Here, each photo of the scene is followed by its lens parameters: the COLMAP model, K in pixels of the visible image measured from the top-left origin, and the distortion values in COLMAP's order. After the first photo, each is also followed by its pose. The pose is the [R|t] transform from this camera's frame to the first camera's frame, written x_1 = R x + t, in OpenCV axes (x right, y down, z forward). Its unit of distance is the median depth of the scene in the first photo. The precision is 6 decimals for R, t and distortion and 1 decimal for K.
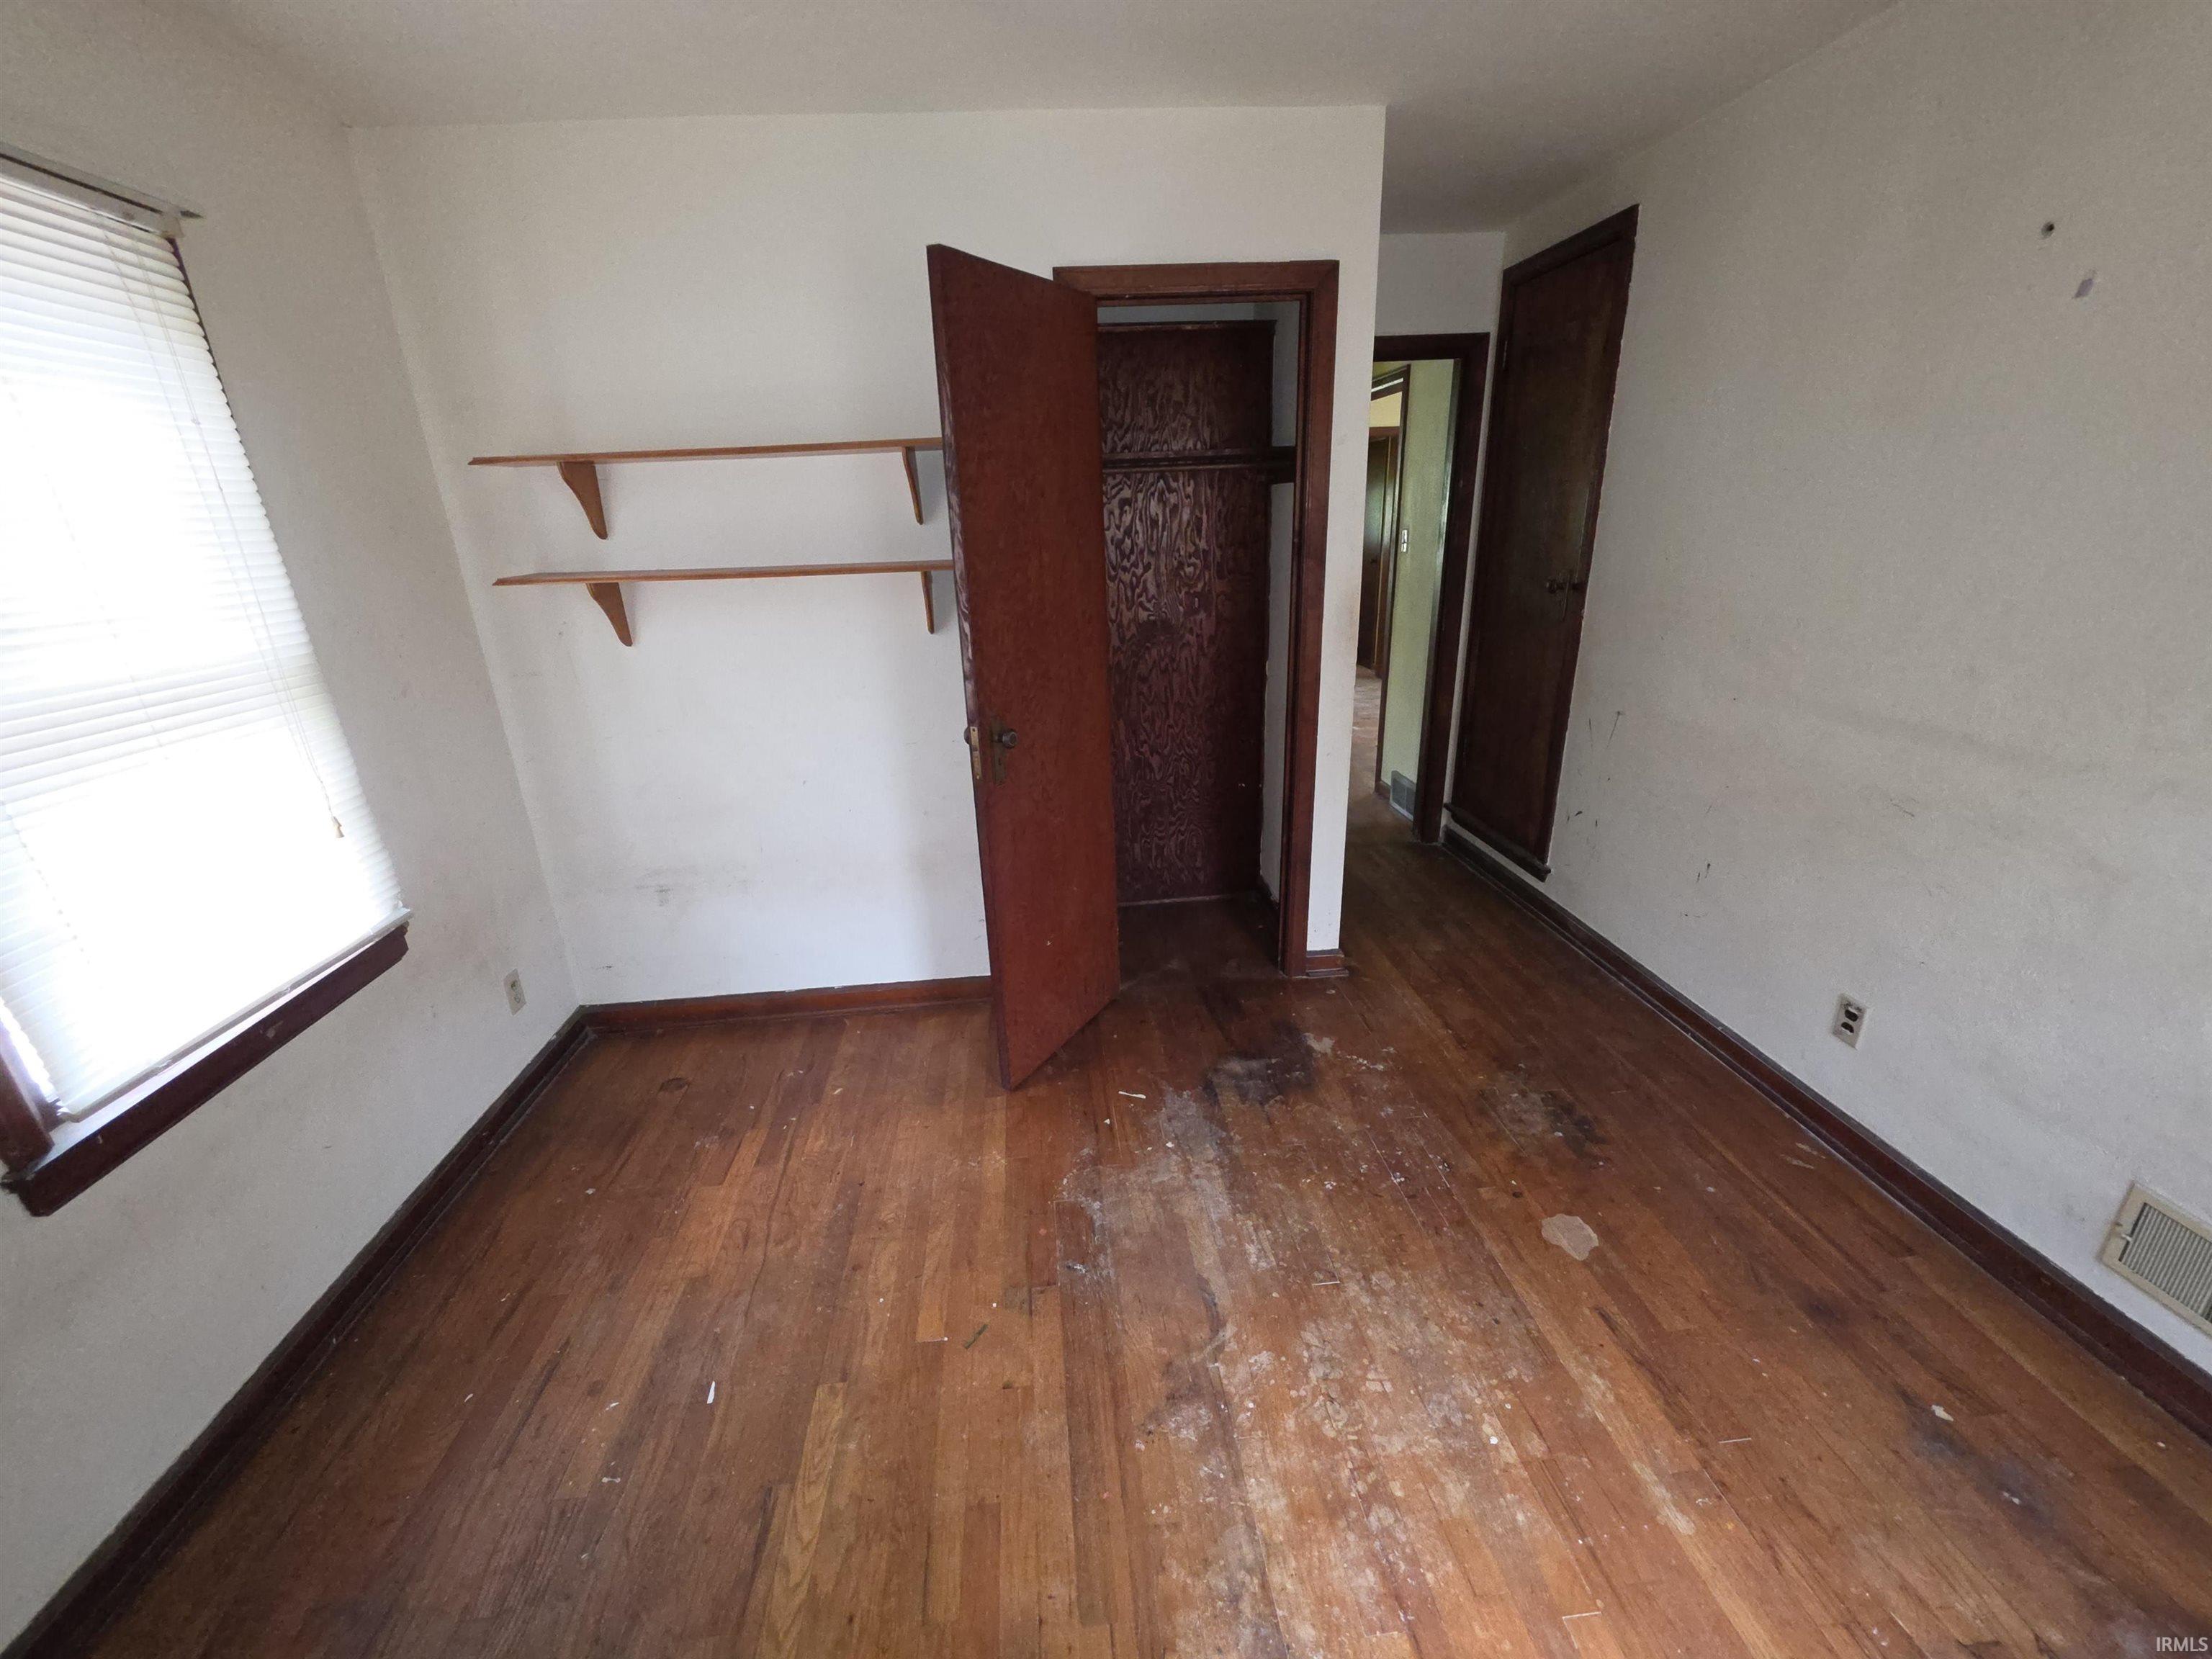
lens RADIAL K [[888.2, 0, 1101.4], [0, 888.2, 831.2], [0, 0, 1]] dist [-0.001645, -0.000295]
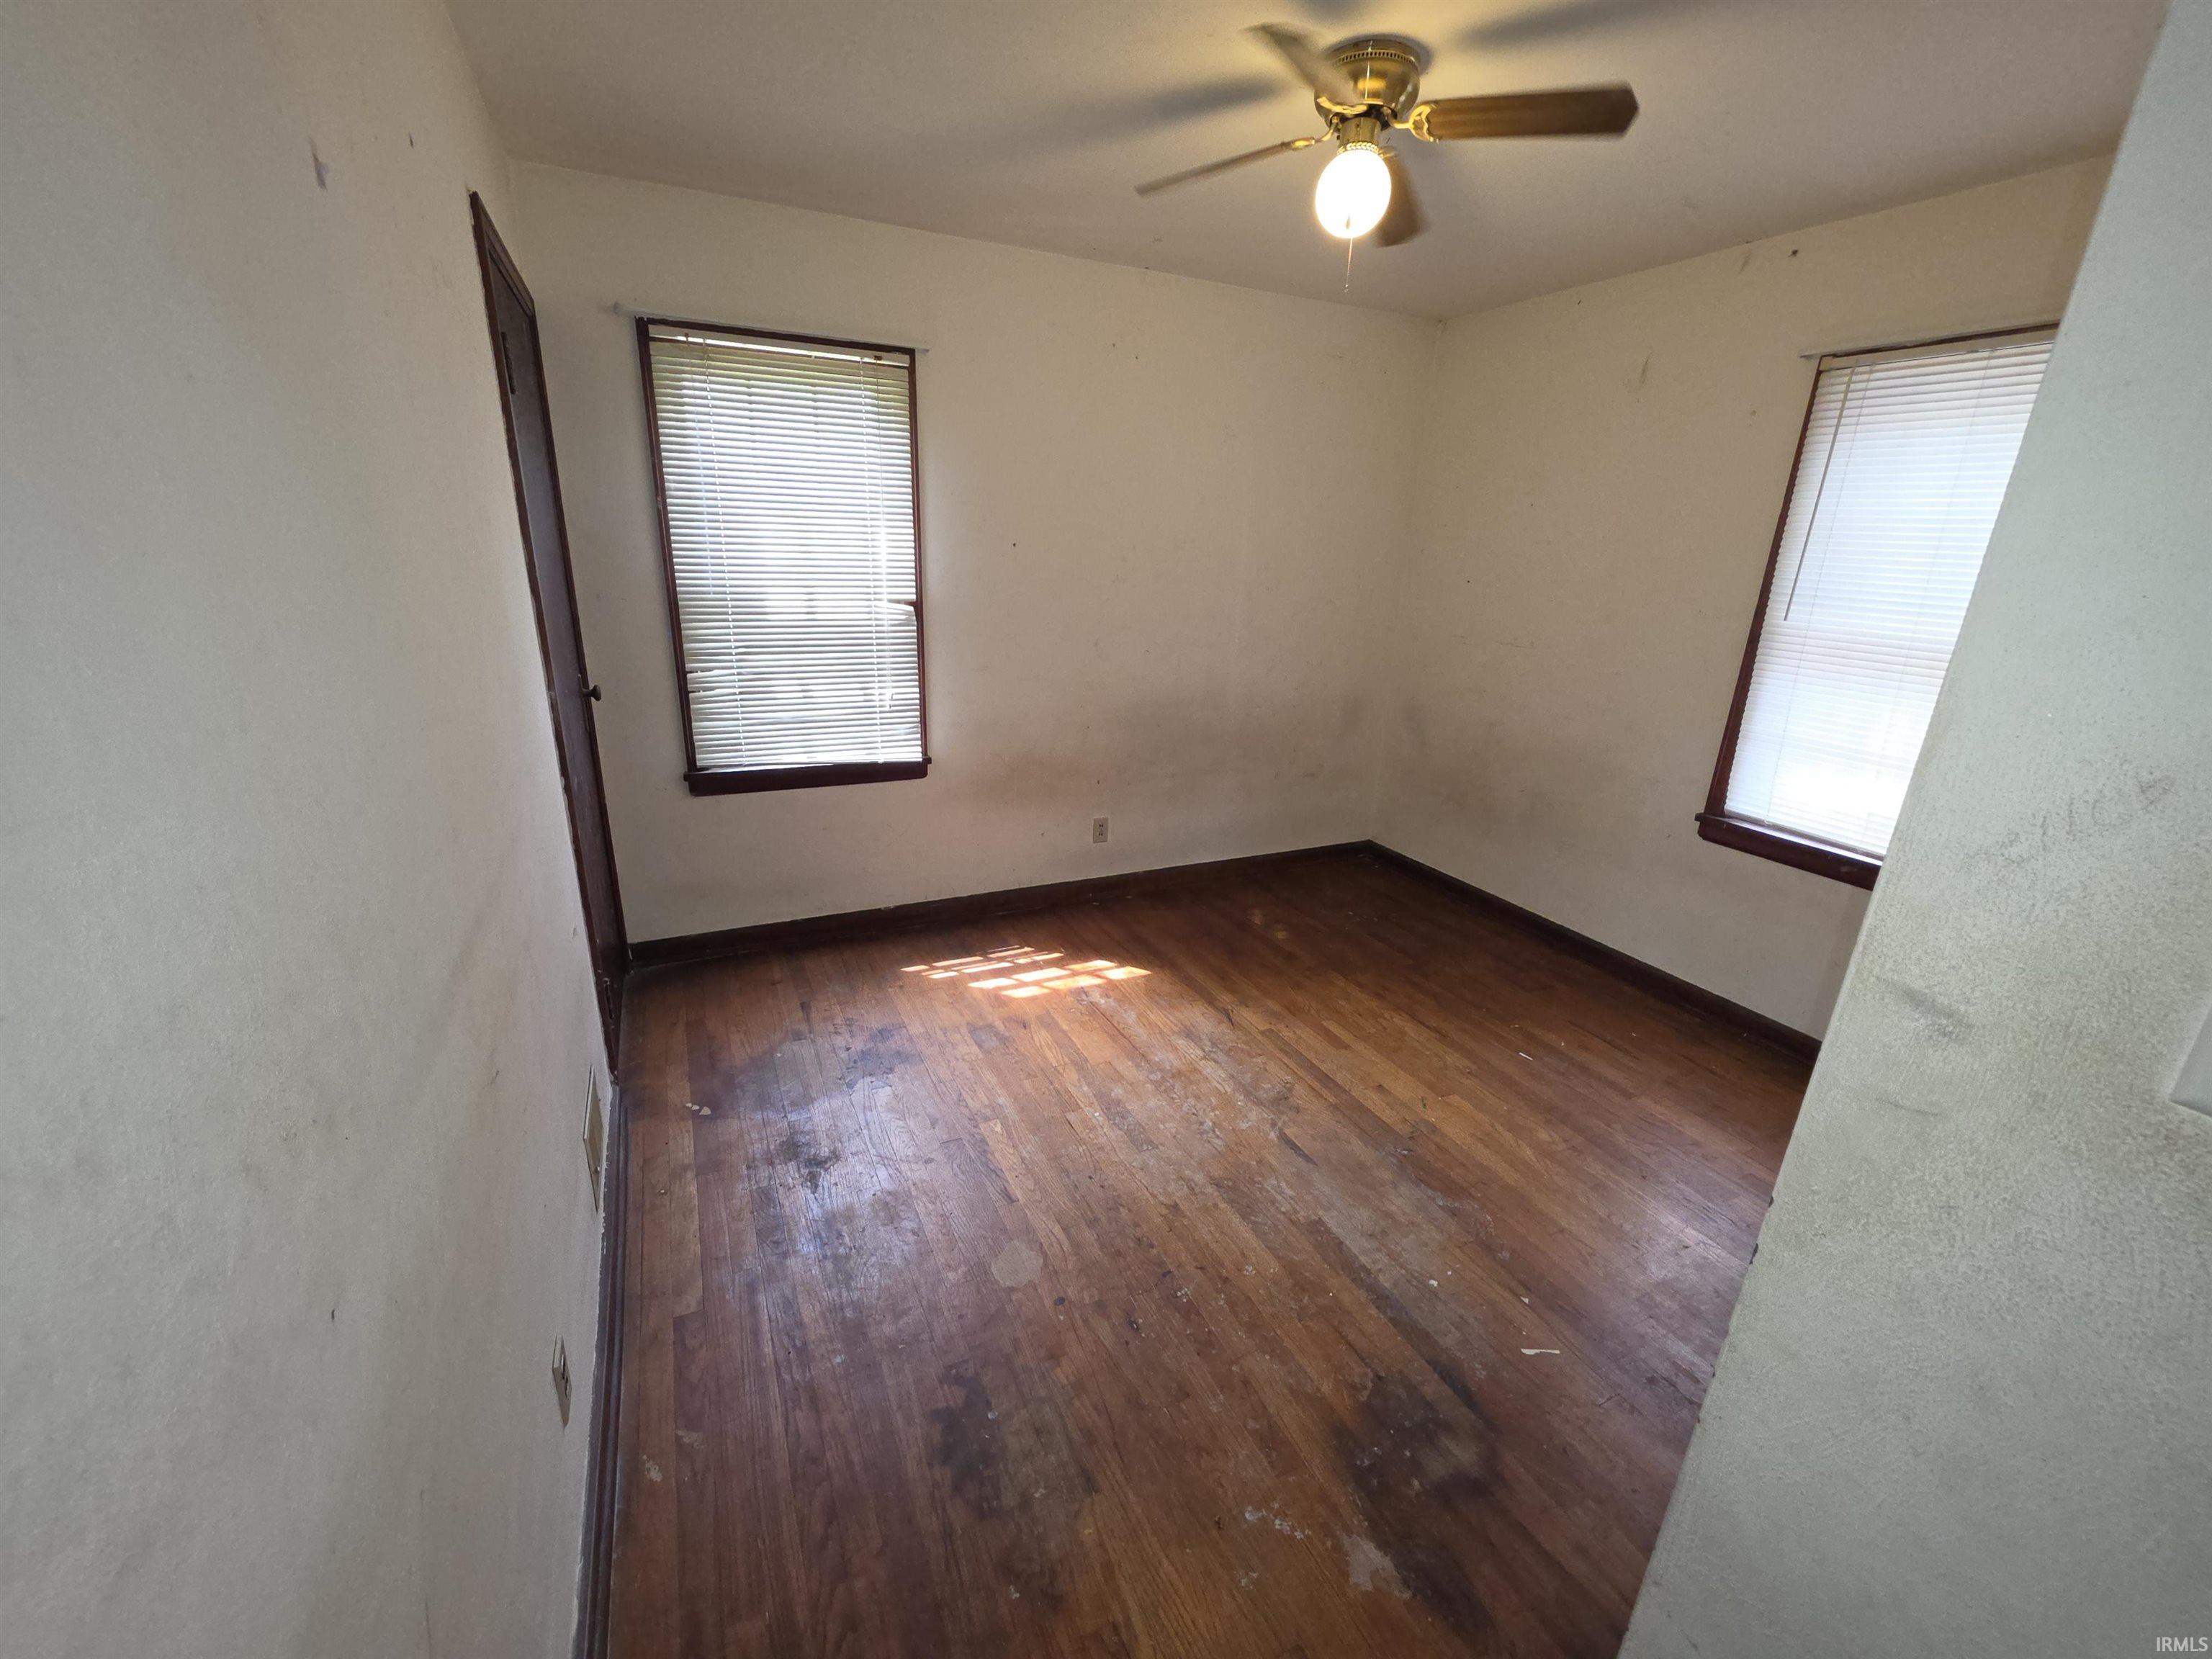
lens RADIAL K [[888.2, 0, 1104.3], [0, 888.2, 832.0], [0, 0, 1]] dist [-0.001645, -0.000295]
pose [[-0.937373, 0.114099, -0.329110, 0.731251], [-0.116900, 0.786986, 0.605794, -0.566105], [0.328126, 0.606328, -0.724361, 1.508739]]
